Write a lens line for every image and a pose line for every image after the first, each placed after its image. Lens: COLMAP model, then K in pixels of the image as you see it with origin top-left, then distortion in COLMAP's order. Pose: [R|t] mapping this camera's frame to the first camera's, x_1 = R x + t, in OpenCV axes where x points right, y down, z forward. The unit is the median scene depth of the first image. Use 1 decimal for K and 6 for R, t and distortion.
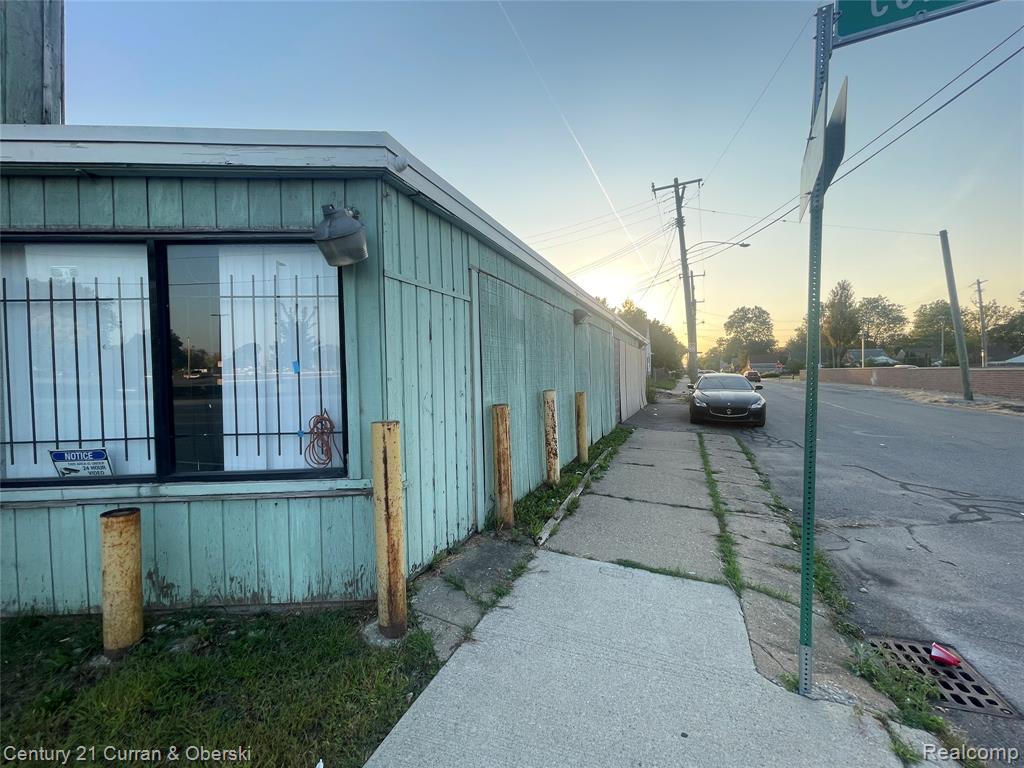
lens RADIAL K [[413.1, 0, 512.0], [0, 413.1, 384.0], [0, 0, 1]] dist [-0.011363, -0.000021]
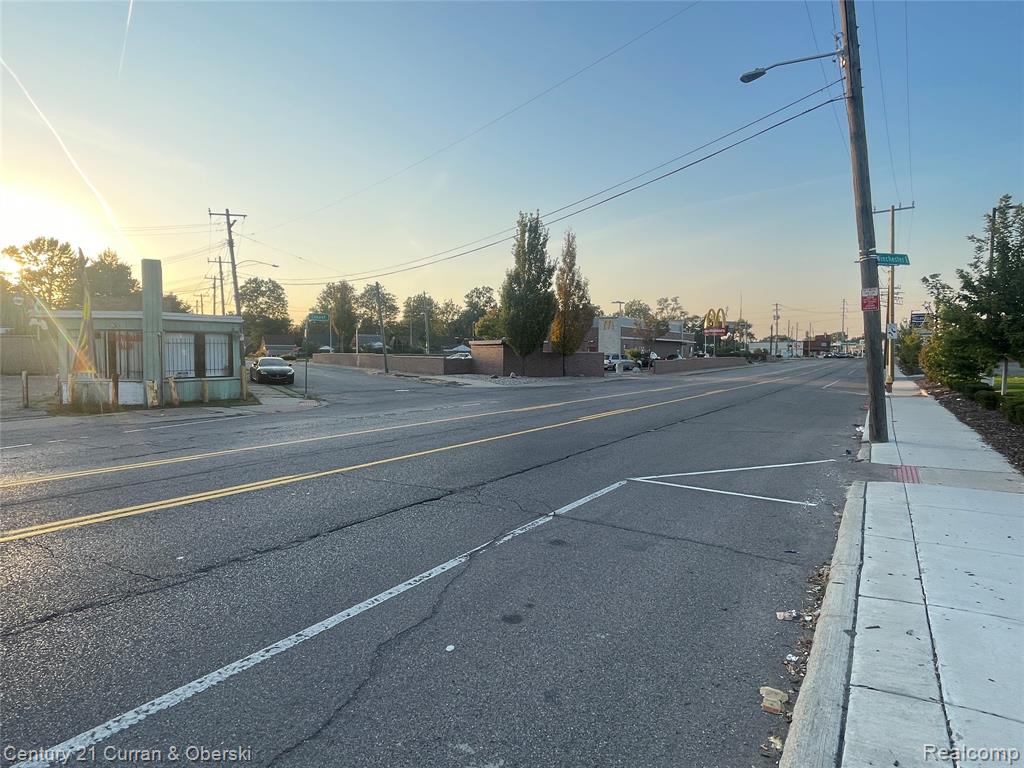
lens RADIAL K [[582.8, 0, 512.0], [0, 582.8, 384.0], [0, 0, 1]] dist [-0.001807, -0.000686]
pose [[0.593389, -0.022741, 0.804595, -0.138797], [0.001726, 0.999634, 0.026981, 0.003735], [-0.804914, -0.014622, 0.593211, -0.206395]]
